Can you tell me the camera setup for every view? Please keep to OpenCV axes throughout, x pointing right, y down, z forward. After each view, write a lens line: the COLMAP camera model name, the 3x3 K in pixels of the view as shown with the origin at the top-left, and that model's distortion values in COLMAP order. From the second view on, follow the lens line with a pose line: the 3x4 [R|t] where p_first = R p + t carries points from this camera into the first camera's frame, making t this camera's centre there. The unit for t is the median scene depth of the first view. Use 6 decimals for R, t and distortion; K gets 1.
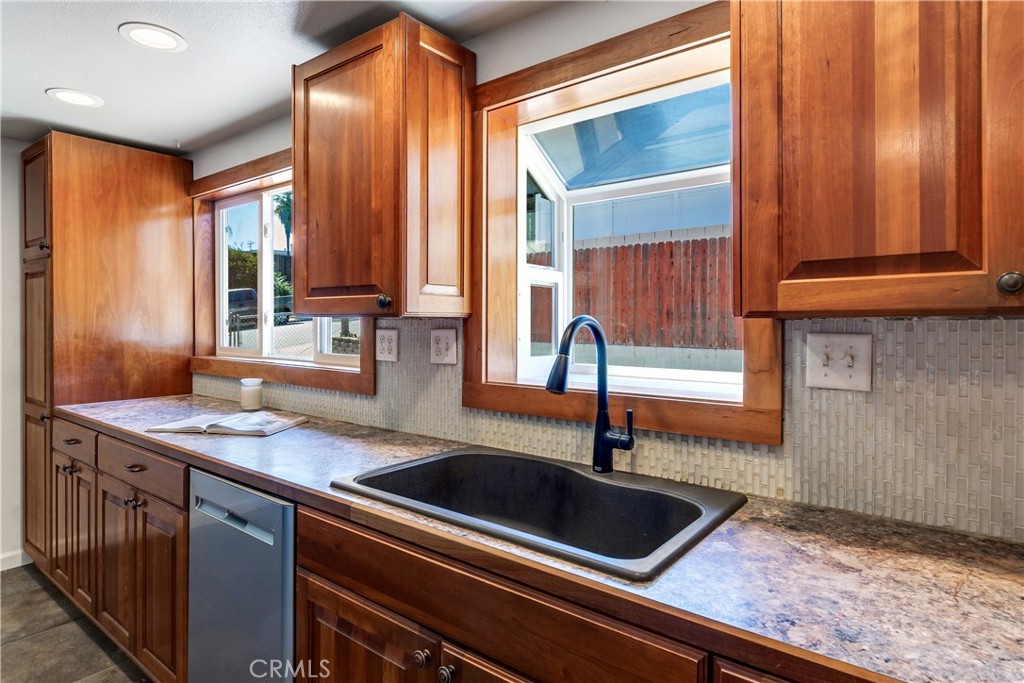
lens RADIAL K [[568.6, 0, 507.5], [0, 568.6, 327.3], [0, 0, 1]] dist [-0.000569, -0.000722]
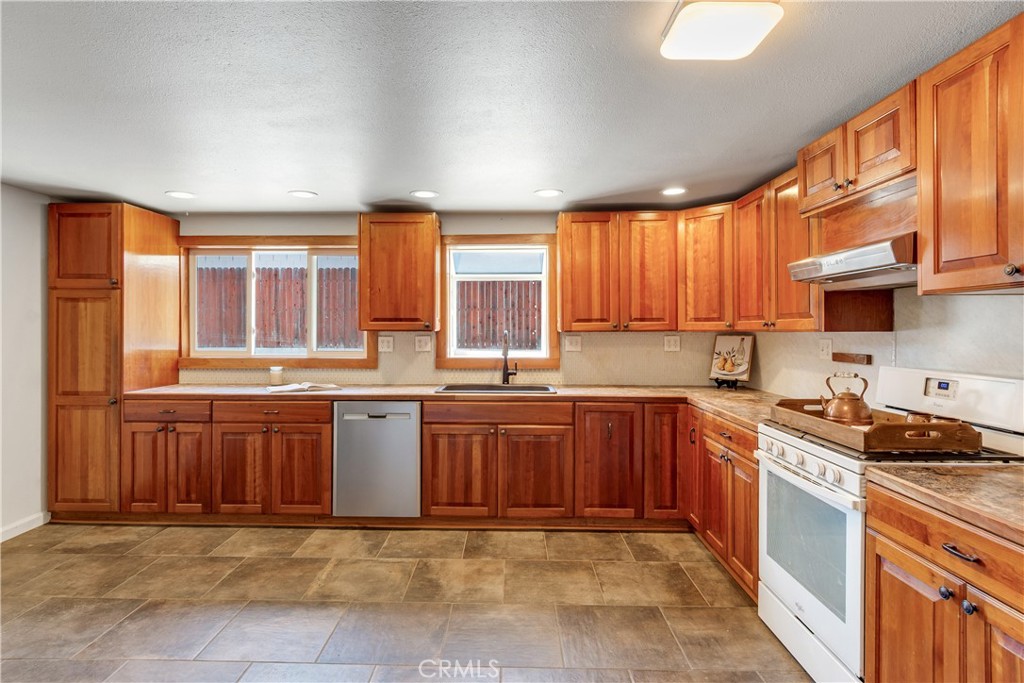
lens RADIAL K [[568.6, 0, 511.7], [0, 568.6, 336.8], [0, 0, 1]] dist [-0.000569, -0.000722]
pose [[0.786744, -0.012522, 0.617152, -1.378377], [0.007630, 0.999915, 0.010561, -0.017228], [-0.617232, -0.003600, 0.786773, -1.125877]]
